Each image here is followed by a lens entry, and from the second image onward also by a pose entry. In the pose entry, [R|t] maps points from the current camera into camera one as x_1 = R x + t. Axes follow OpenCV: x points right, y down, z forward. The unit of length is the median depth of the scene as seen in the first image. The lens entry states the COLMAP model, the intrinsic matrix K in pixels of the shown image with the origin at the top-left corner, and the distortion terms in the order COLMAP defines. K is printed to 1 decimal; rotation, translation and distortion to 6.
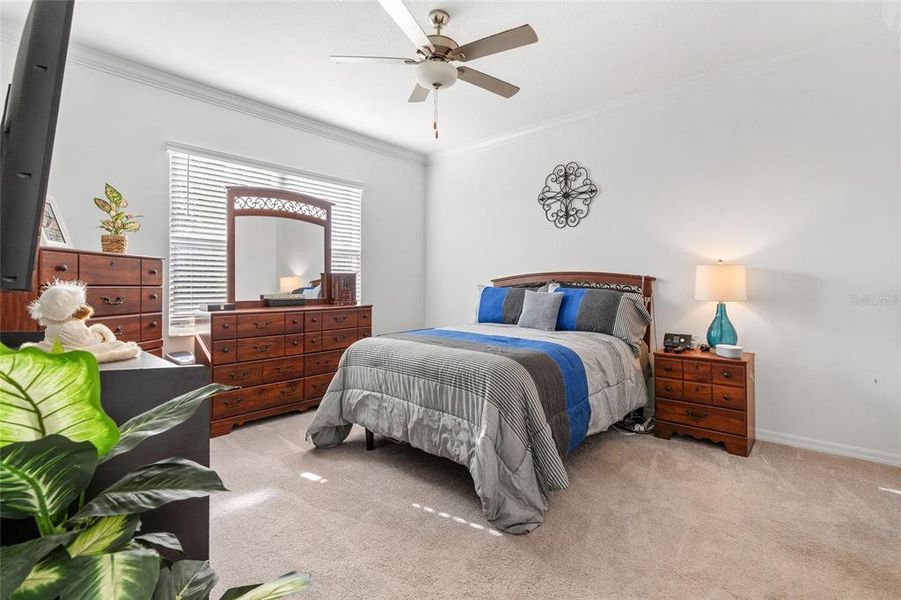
lens RADIAL K [[421.1, 0, 461.8], [0, 421.1, 285.1], [0, 0, 1]] dist [-0.004001, 0.000027]
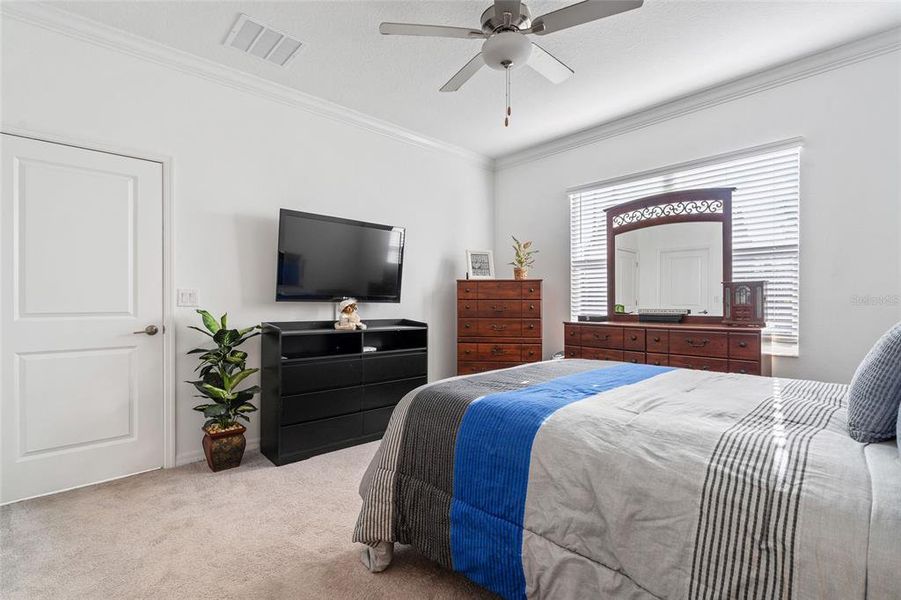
lens RADIAL K [[410.8, 0, 421.5], [0, 410.8, 298.3], [0, 0, 1]] dist [-0.000405, 0.000132]
pose [[-0.143636, -0.001560, -0.989629, 0.548063], [0.004007, 0.999990, -0.002157, -0.001528], [0.989623, -0.004275, -0.143628, 0.639700]]
